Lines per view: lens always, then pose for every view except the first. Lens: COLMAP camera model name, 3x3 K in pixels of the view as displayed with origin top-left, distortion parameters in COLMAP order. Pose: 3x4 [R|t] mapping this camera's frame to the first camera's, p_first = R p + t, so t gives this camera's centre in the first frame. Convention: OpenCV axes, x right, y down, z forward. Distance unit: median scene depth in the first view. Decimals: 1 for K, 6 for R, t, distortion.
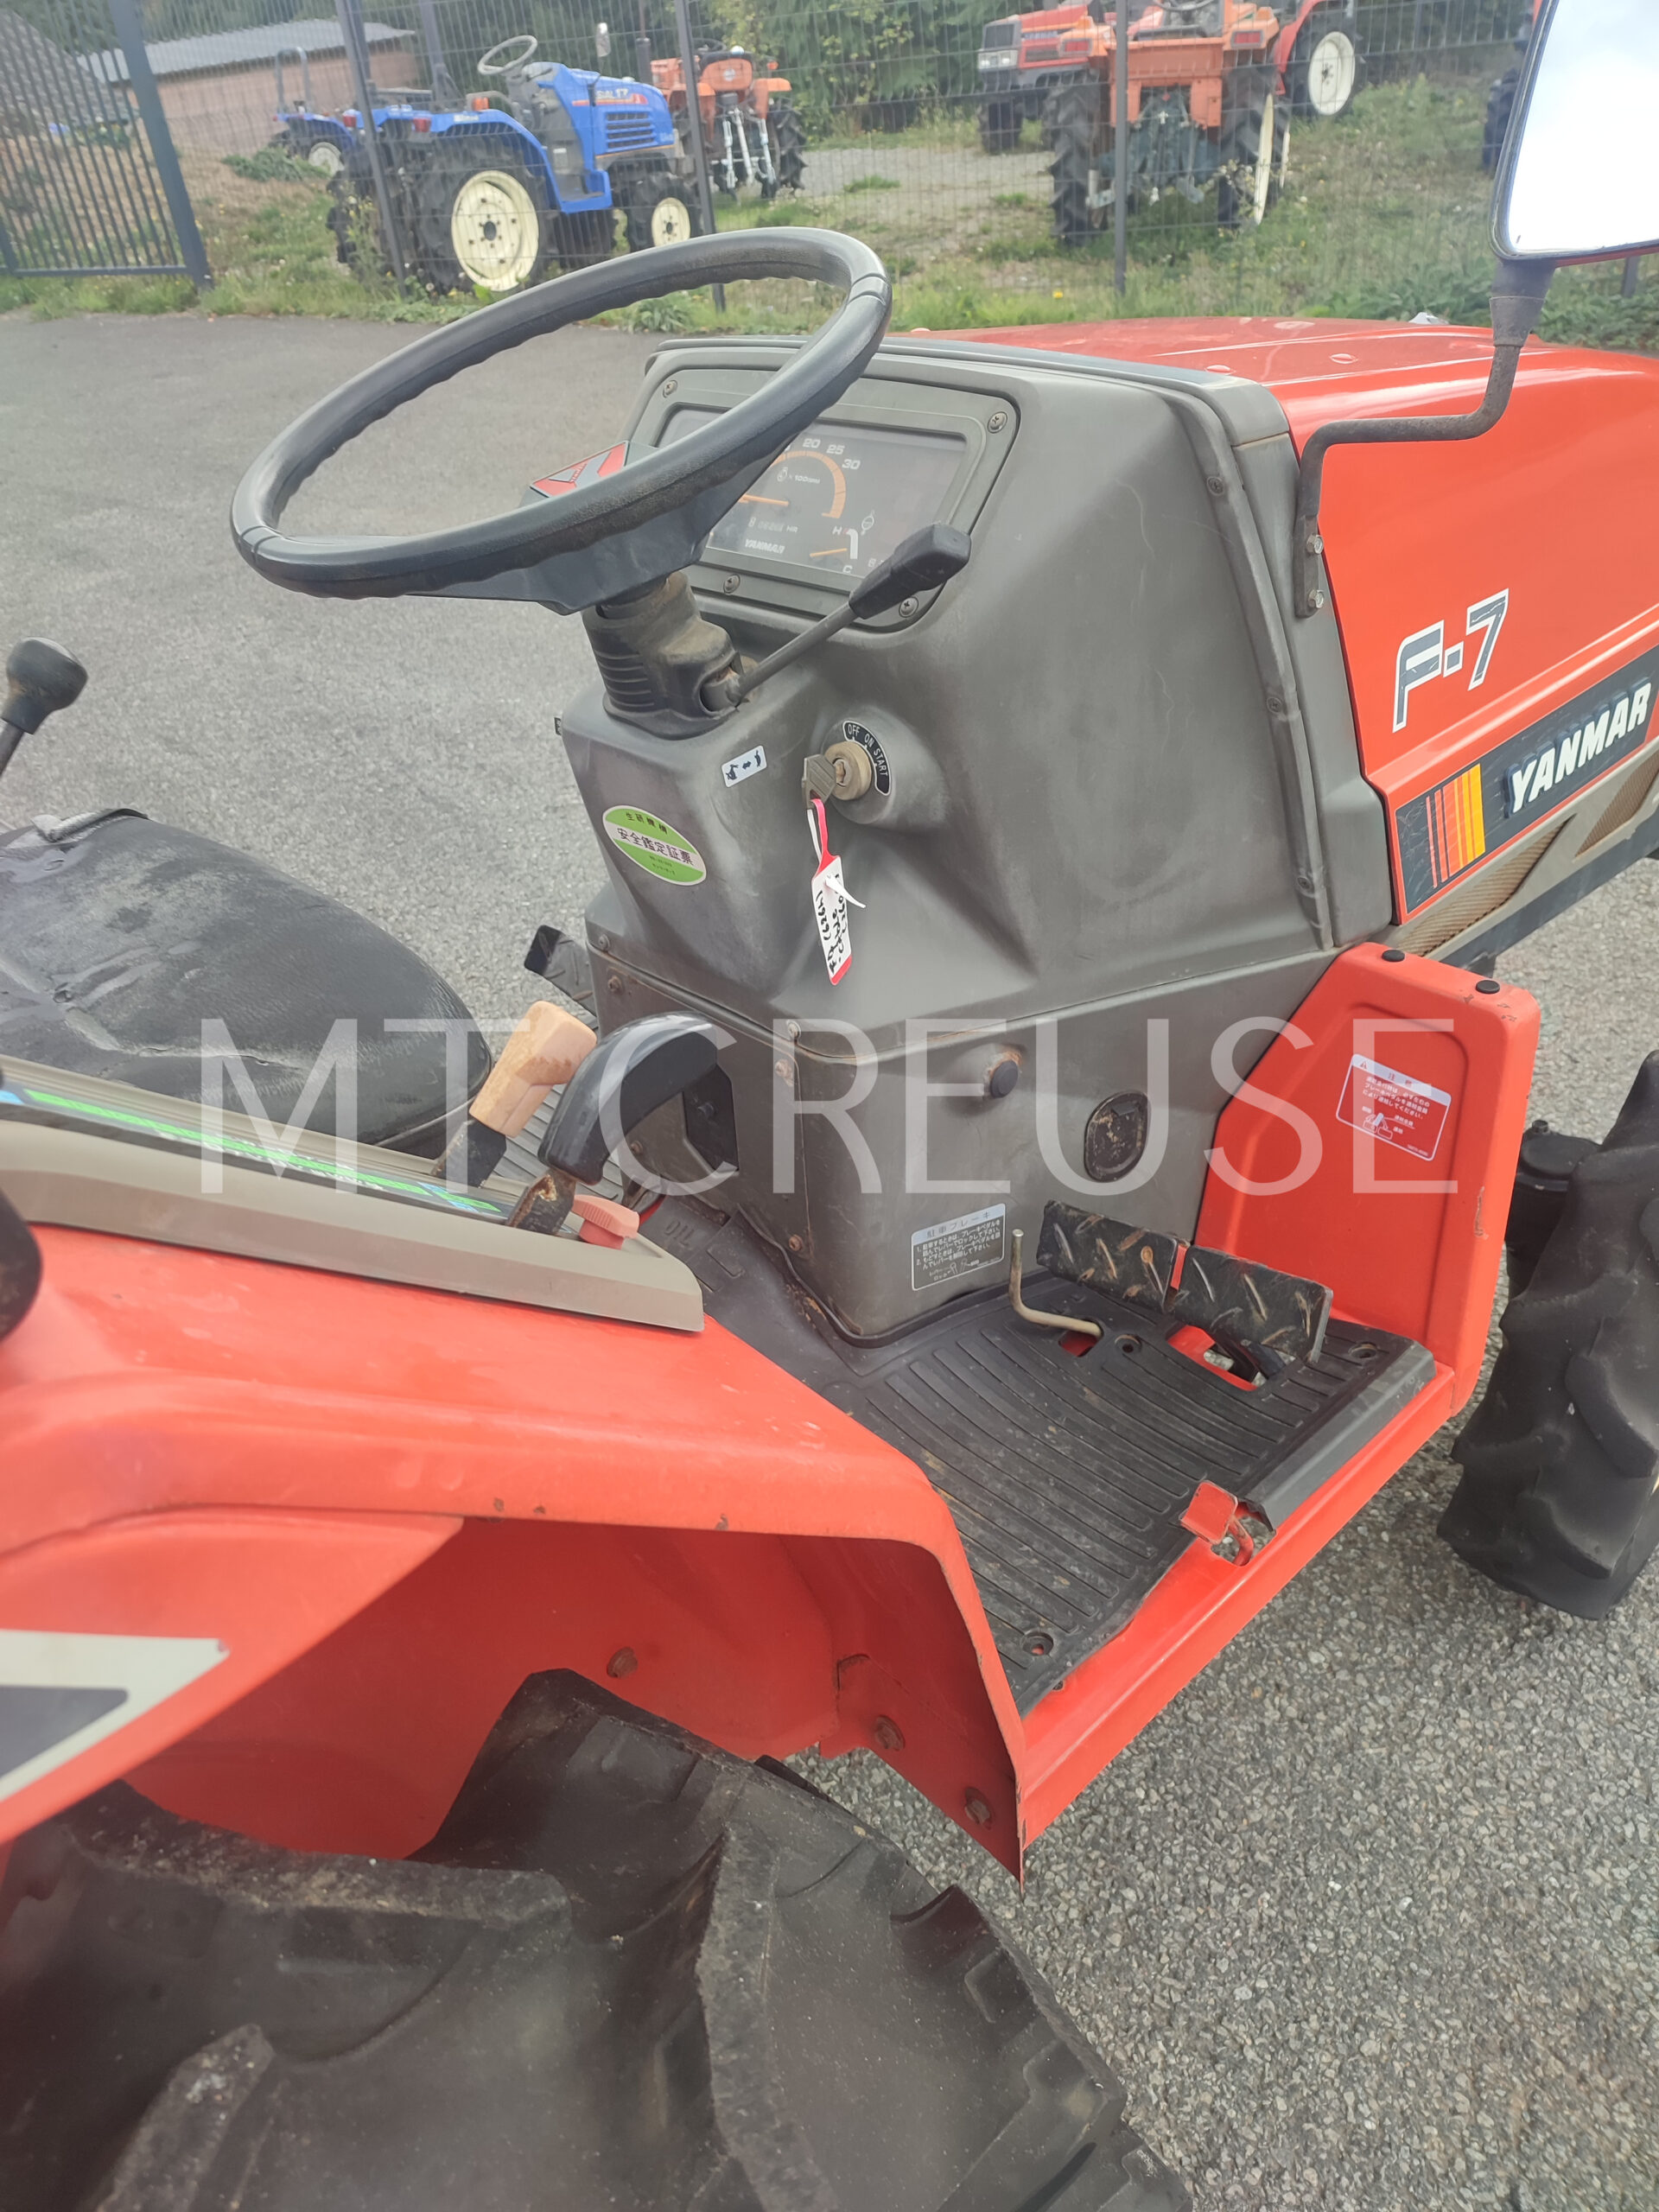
lens RADIAL K [[1590.8, 0, 829.5], [0, 1590.8, 1106.0], [0, 0, 1]] dist [0.000371, -0.001390]
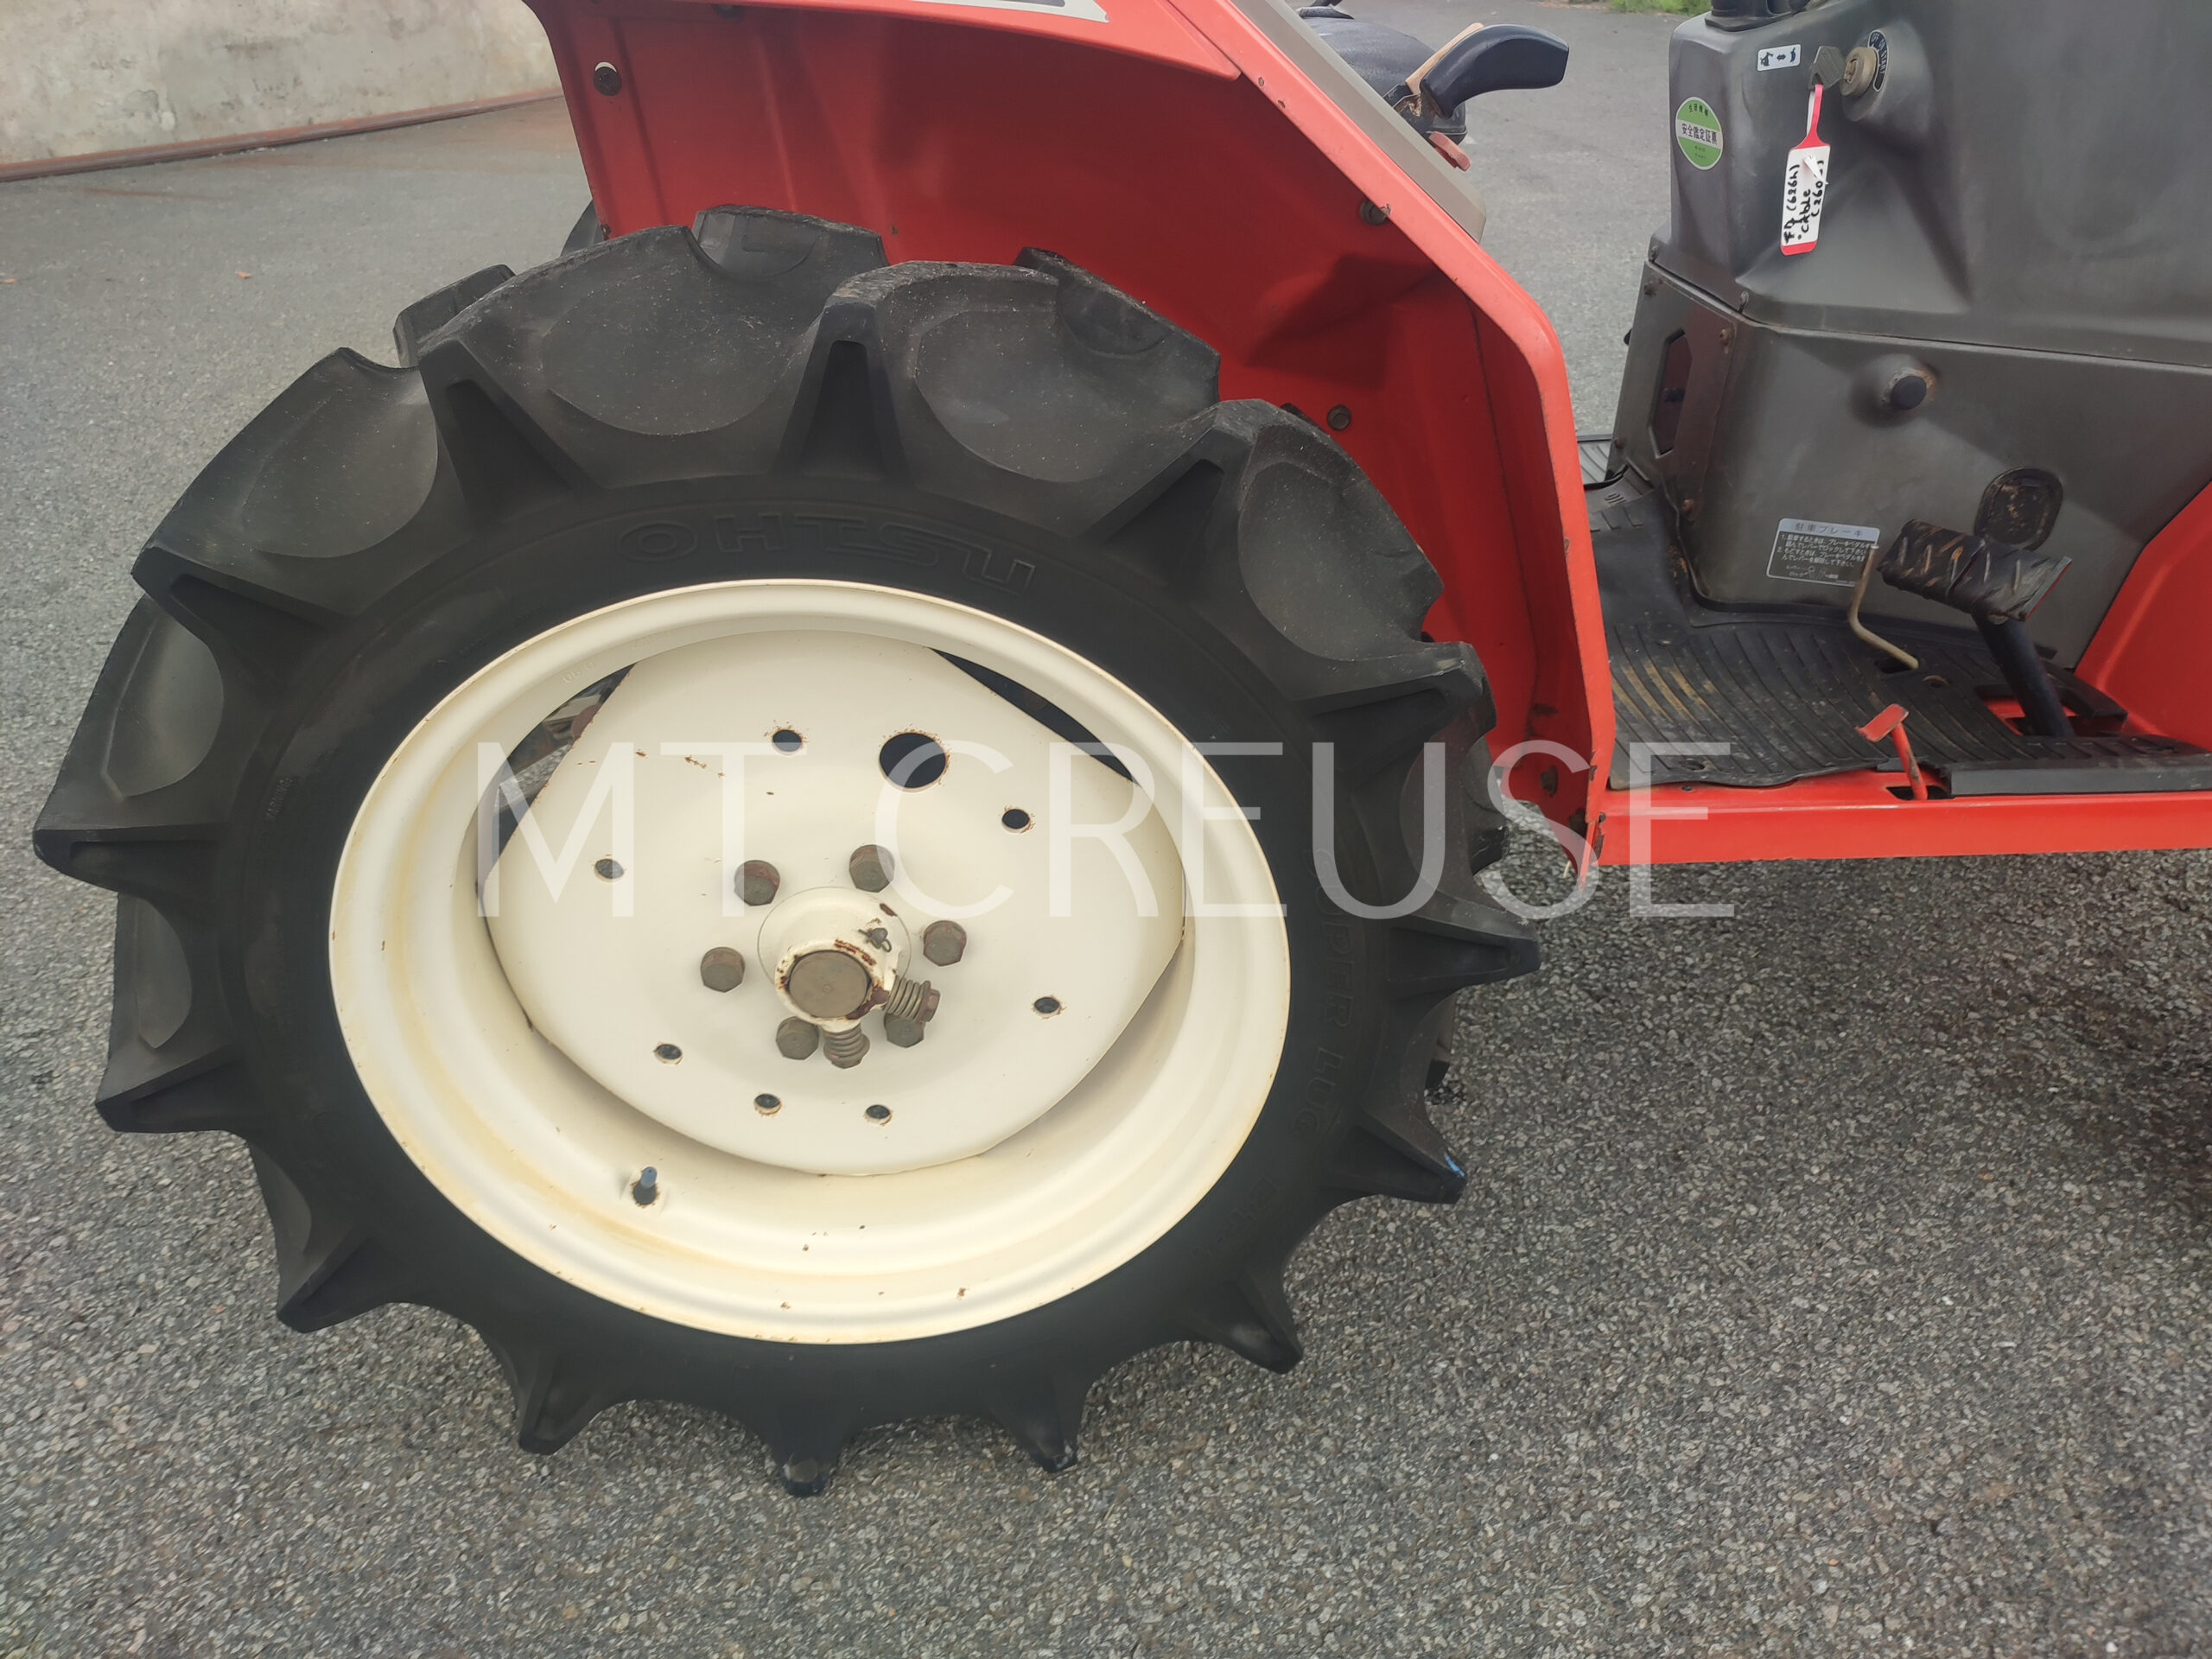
lens RADIAL K [[1635.3, 0, 1106.0], [0, 1635.3, 829.5], [0, 0, 1]] dist [-0.000430, -0.007996]
pose [[0.756156, 0.383925, -0.529933, 0.394442], [-0.397995, 0.912632, 0.093288, 0.372093], [0.519450, 0.140370, 0.842893, -0.247207]]
